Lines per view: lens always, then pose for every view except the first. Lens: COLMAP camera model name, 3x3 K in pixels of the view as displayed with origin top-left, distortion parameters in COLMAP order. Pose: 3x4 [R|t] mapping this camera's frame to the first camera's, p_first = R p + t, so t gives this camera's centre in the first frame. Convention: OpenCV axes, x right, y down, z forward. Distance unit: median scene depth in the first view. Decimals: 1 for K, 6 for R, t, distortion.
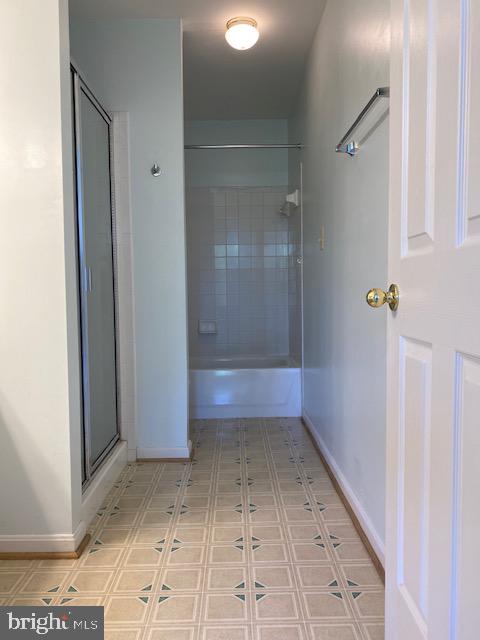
lens RADIAL K [[485.4, 0, 237.6], [0, 485.4, 319.6], [0, 0, 1]] dist [0.014913, -0.021797]
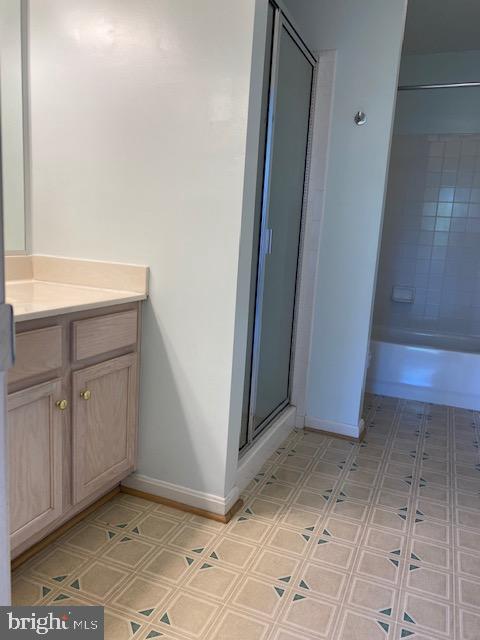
lens RADIAL K [[485.4, 0, 252.1], [0, 485.4, 319.2], [0, 0, 1]] dist [0.014913, -0.021797]
pose [[0.923726, 0.131431, -0.359800, 0.021473], [-0.094501, 0.988452, 0.118457, -0.039752], [0.371214, -0.075421, 0.925479, 0.104514]]
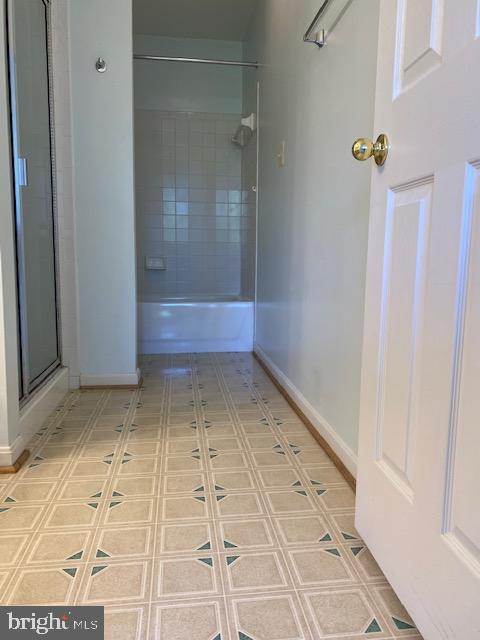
lens RADIAL K [[485.4, 0, 241.0], [0, 485.4, 321.6], [0, 0, 1]] dist [0.014913, -0.021797]
pose [[0.992060, 0.008977, 0.125442, -0.025904], [-0.017955, 0.997342, 0.070617, 0.119119], [-0.124475, -0.072309, 0.989585, 0.067252]]
